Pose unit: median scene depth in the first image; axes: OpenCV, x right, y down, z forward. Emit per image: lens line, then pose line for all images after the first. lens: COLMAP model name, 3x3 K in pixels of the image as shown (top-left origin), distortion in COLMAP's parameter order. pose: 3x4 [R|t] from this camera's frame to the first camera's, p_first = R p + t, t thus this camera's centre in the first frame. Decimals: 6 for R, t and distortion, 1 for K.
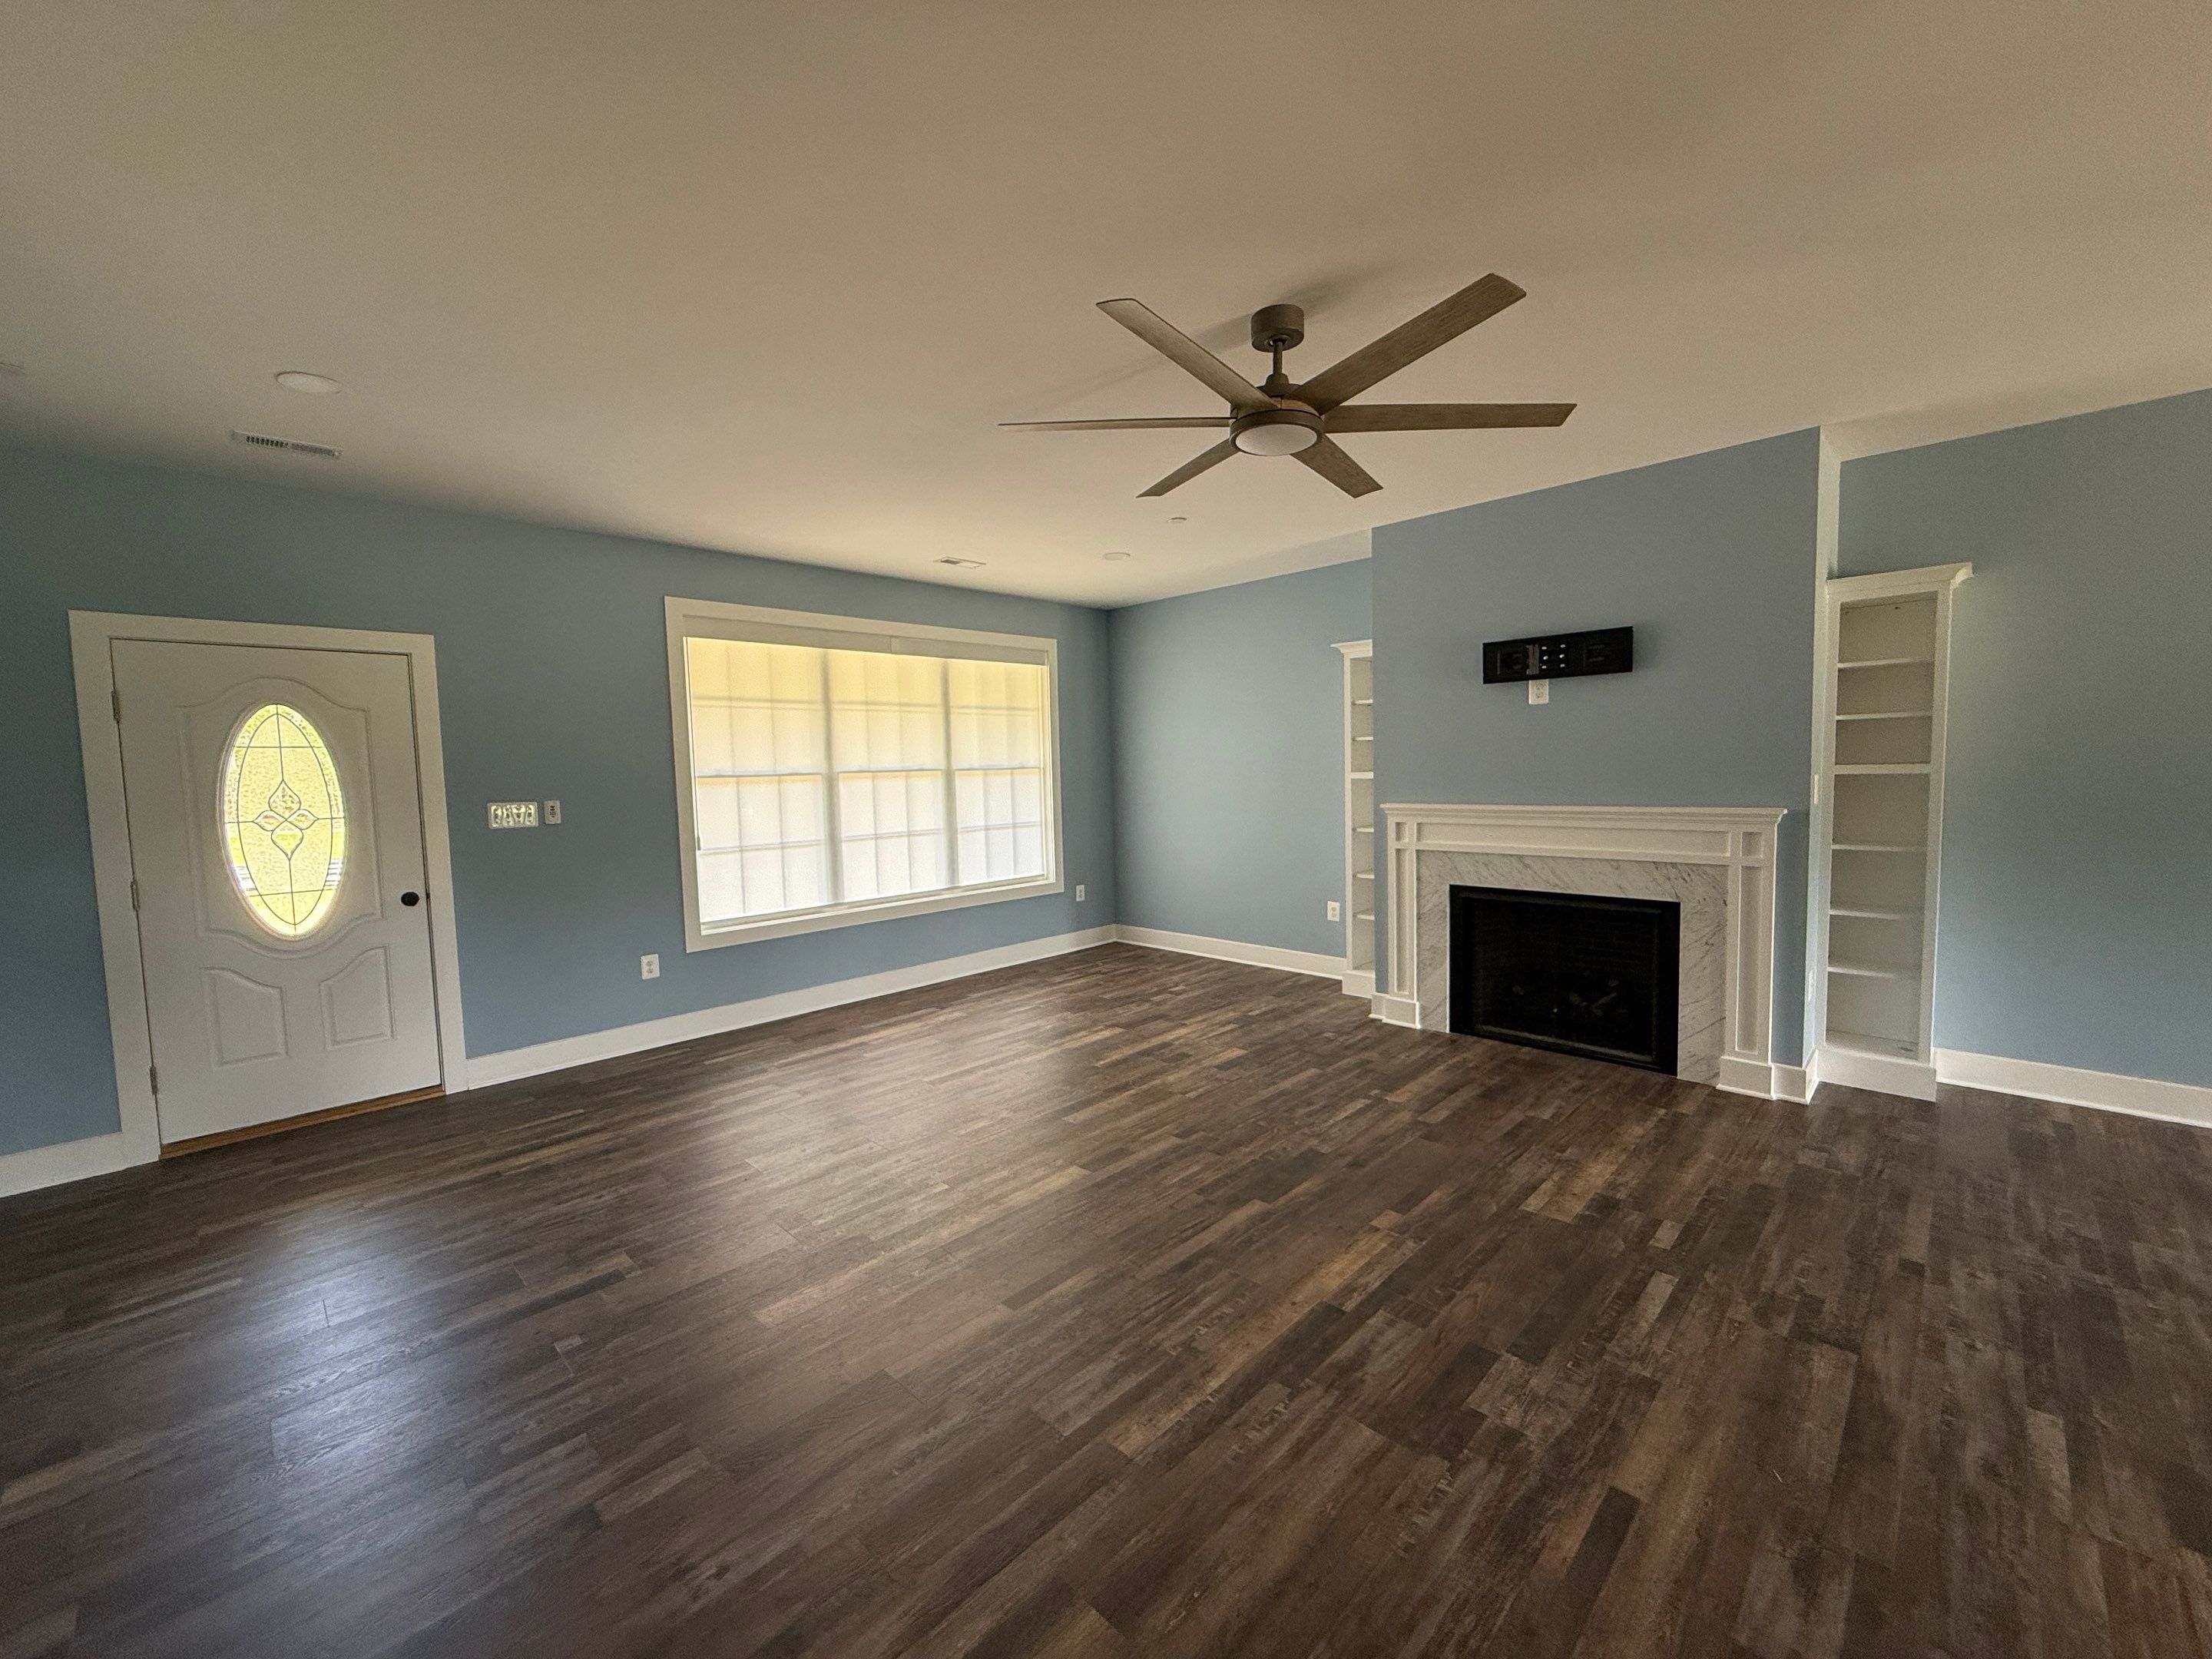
lens RADIAL K [[887.7, 0, 1109.7], [0, 887.7, 829.4], [0, 0, 1]] dist [-0.001469, 0.000452]
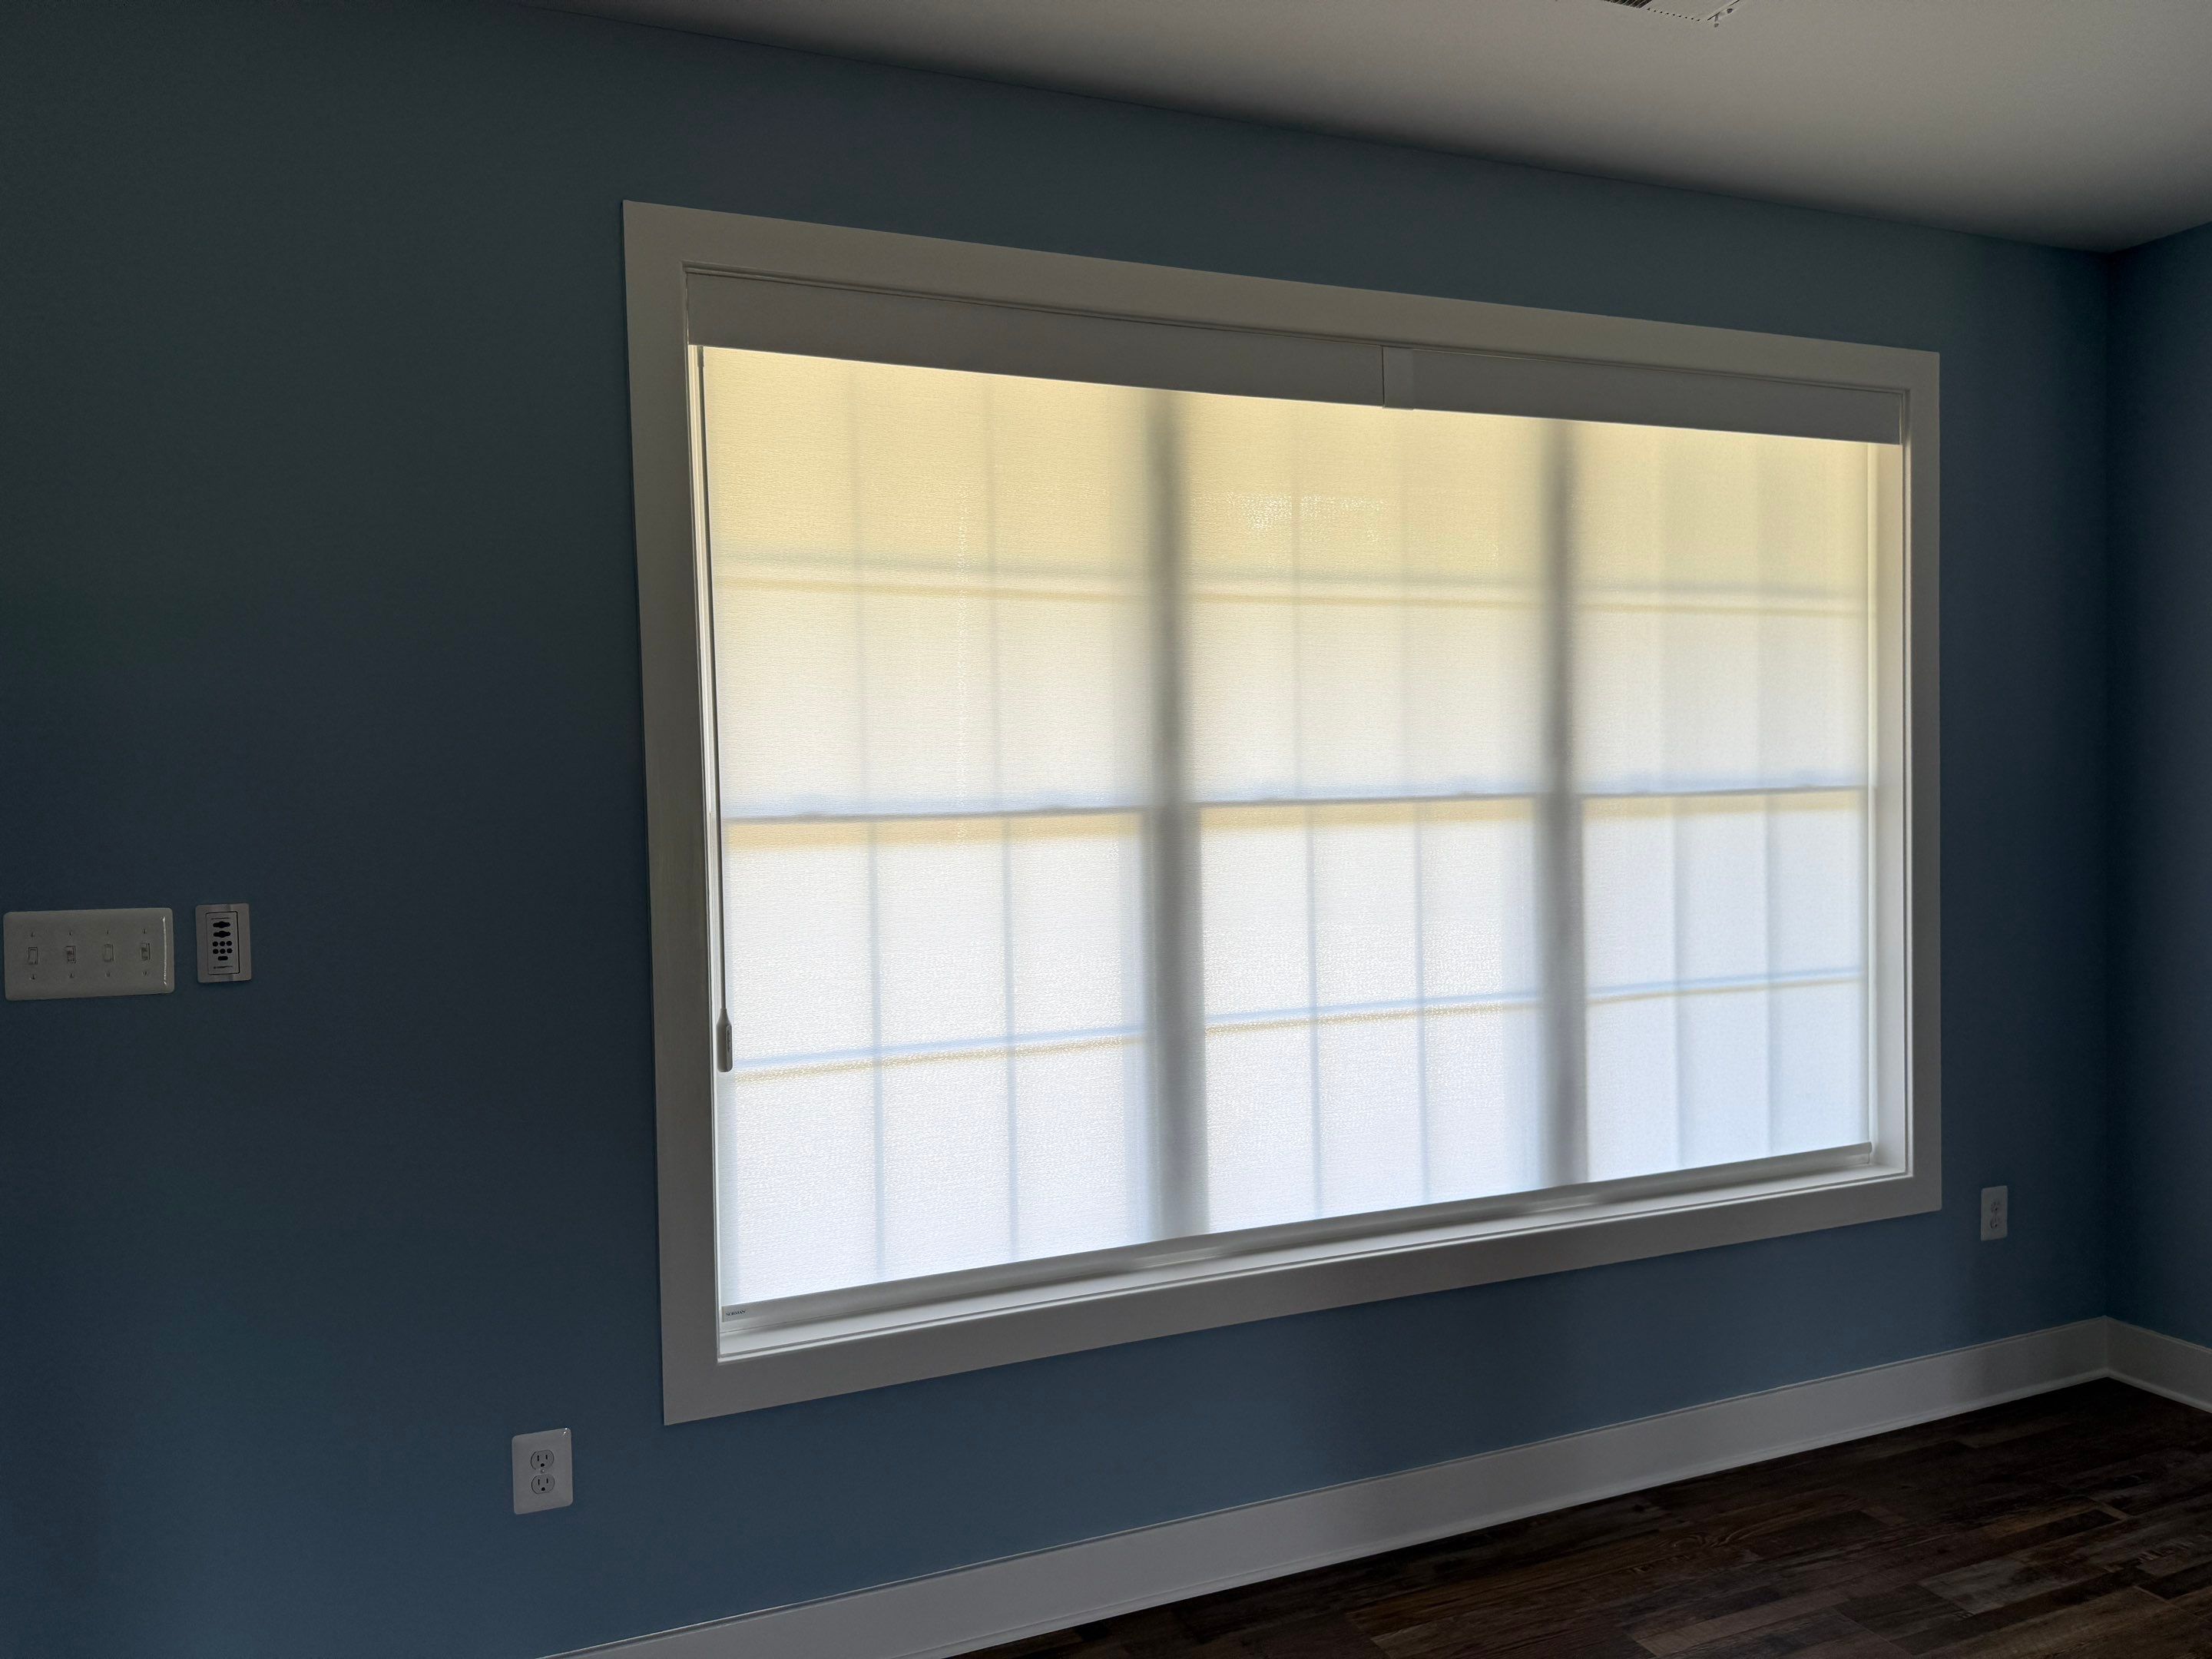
lens RADIAL K [[1547.1, 0, 1128.3], [0, 1547.1, 839.0], [0, 0, 1]] dist [0.036011, -0.004828]
pose [[0.923653, 0.018861, -0.382765, -0.123244], [-0.029194, 0.999349, -0.021203, -0.039234], [0.382116, 0.030759, 0.923602, 0.494616]]
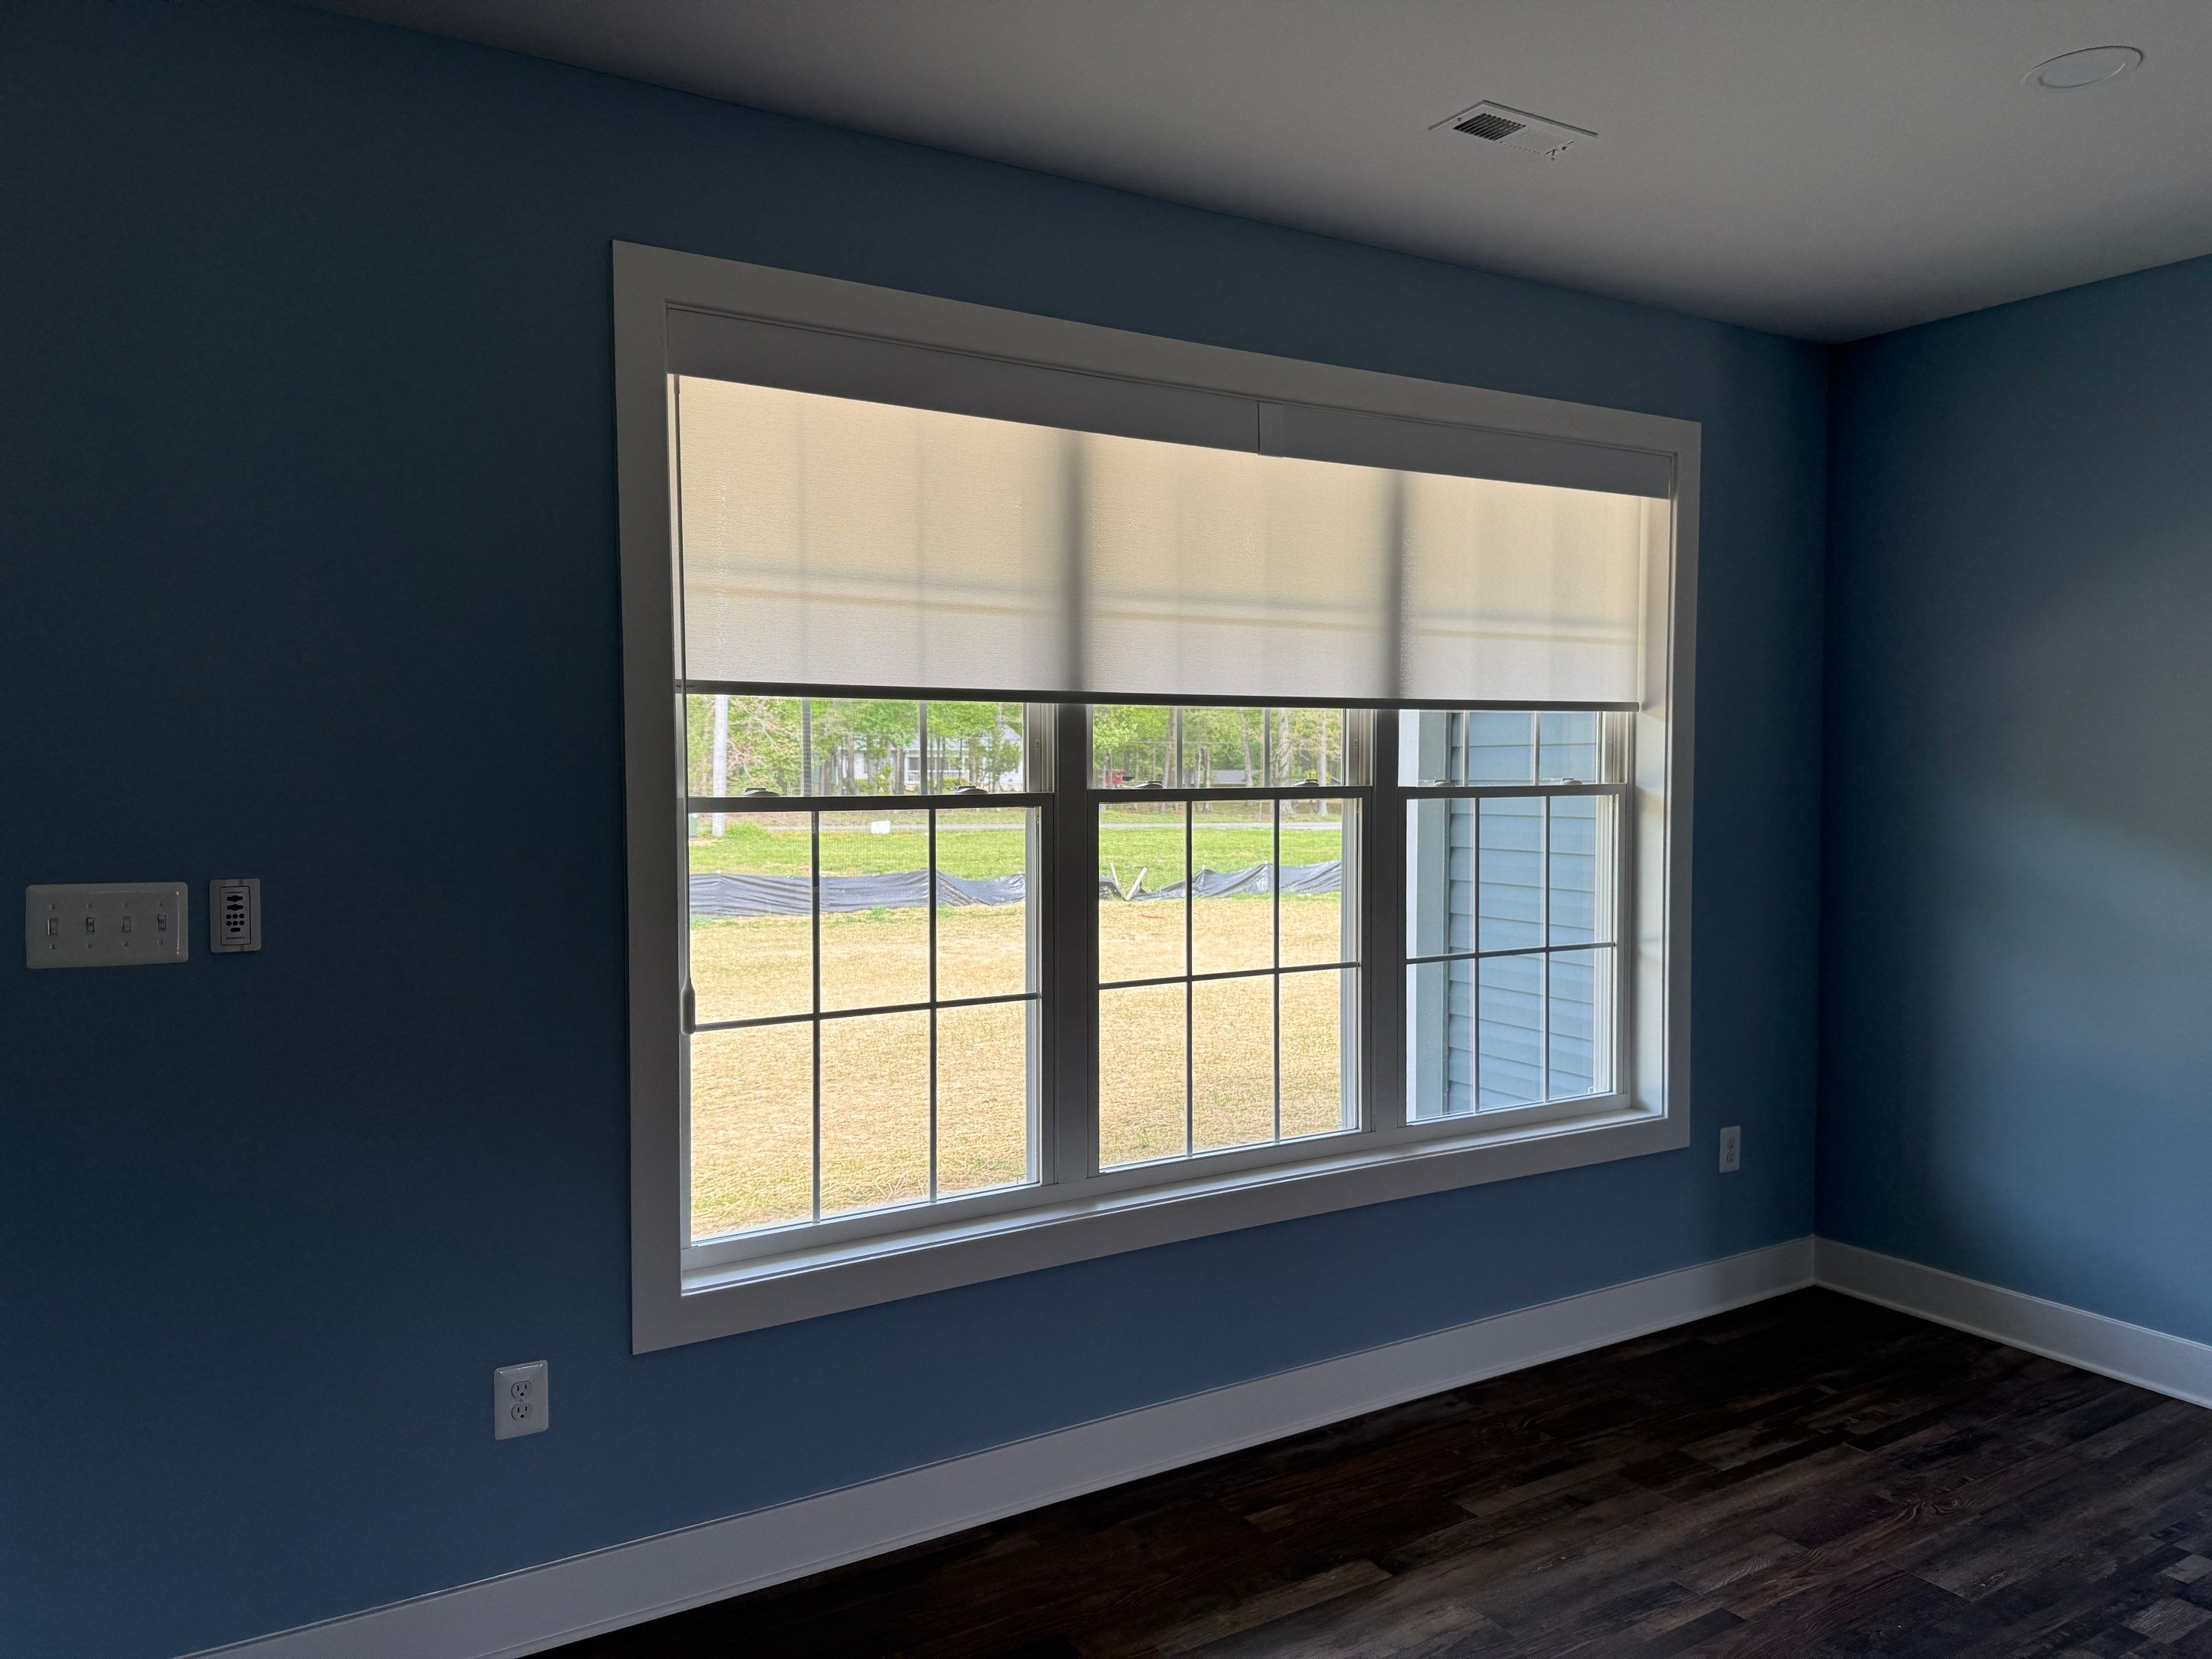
lens RADIAL K [[1545.0, 0, 1119.0], [0, 1545.0, 832.3], [0, 0, 1]] dist [0.078911, -0.018706]
pose [[0.971857, 0.034142, -0.233086, -0.154310], [-0.039348, 0.999068, -0.017718, -0.039014], [0.232263, 0.026391, 0.972295, 0.412549]]
